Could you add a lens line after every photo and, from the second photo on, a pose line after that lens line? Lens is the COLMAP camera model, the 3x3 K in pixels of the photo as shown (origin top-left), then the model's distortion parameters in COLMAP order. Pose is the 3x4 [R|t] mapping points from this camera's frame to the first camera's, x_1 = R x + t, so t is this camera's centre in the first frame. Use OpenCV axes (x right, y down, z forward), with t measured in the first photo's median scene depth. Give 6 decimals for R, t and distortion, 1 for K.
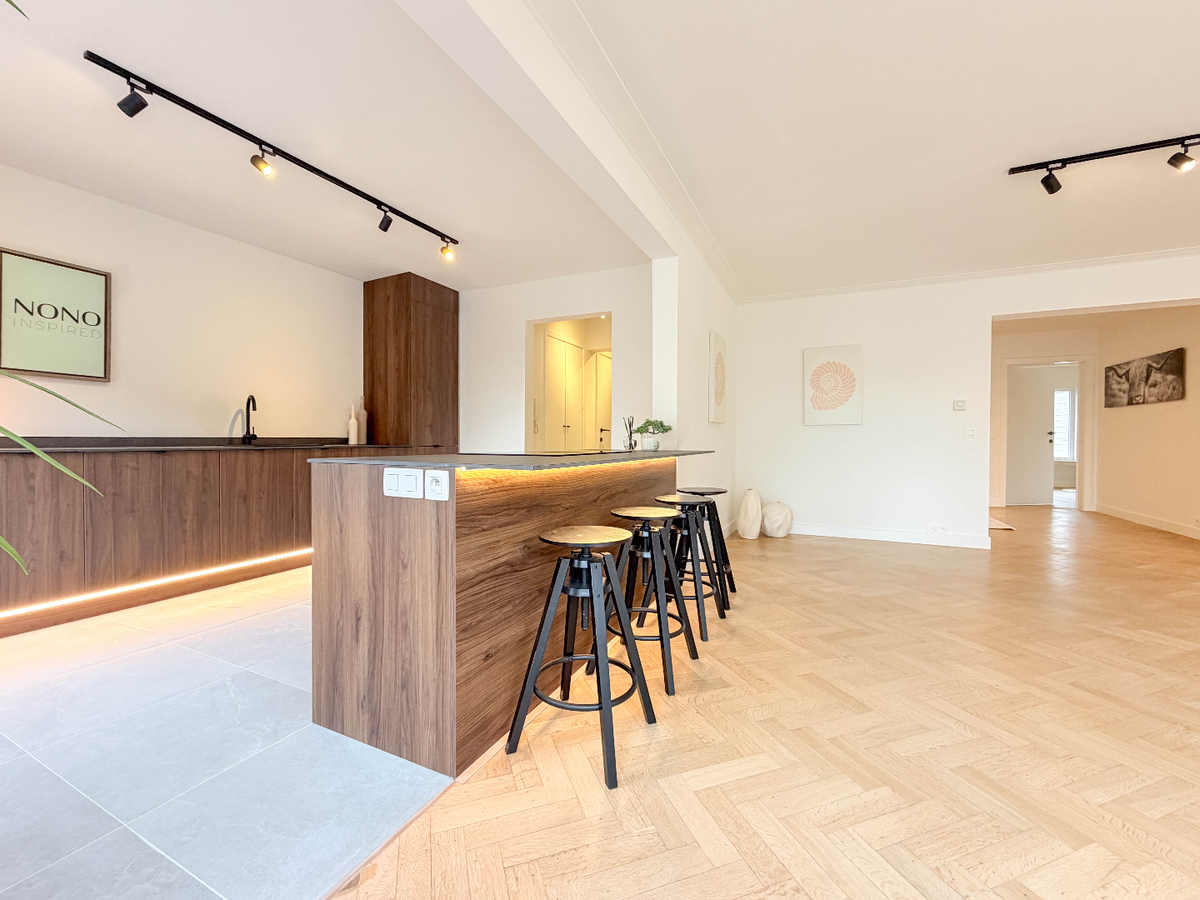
lens RADIAL K [[489.9, 0, 594.5], [0, 489.9, 445.1], [0, 0, 1]] dist [-0.003183, 0.000190]
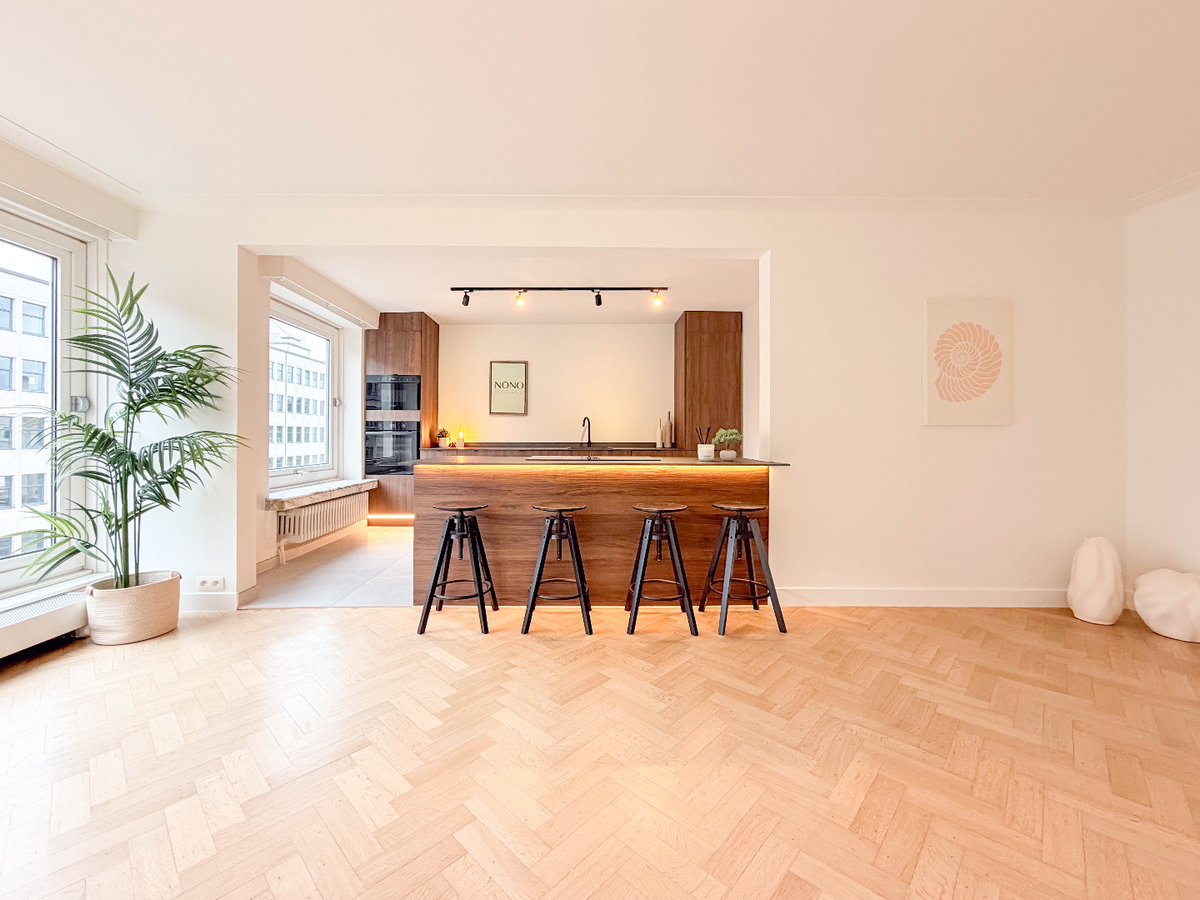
lens RADIAL K [[488.1, 0, 586.2], [0, 488.1, 435.2], [0, 0, 1]] dist [-0.000300, -0.000231]
pose [[0.447066, -0.005149, -0.894486, 0.887292], [-0.011995, 0.999859, -0.011751, -0.025524], [0.894420, 0.015983, 0.446941, 0.314505]]
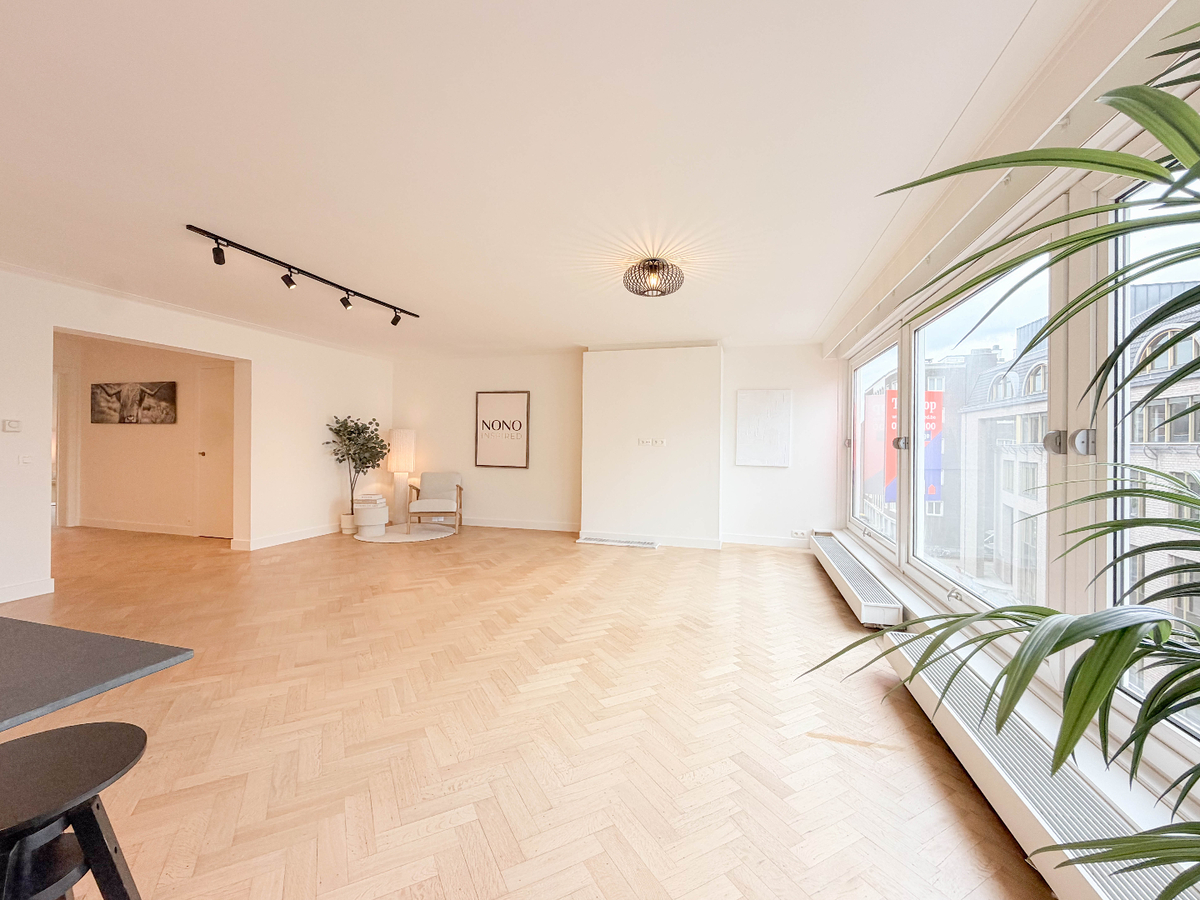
lens RADIAL K [[492.5, 0, 598.1], [0, 492.5, 446.6], [0, 0, 1]] dist [-0.002629, -0.000368]
pose [[-0.165620, -0.009676, 0.986142, -0.305555], [-0.000755, 0.999953, 0.009684, -0.079827], [-0.986189, 0.000859, -0.165620, 0.257730]]
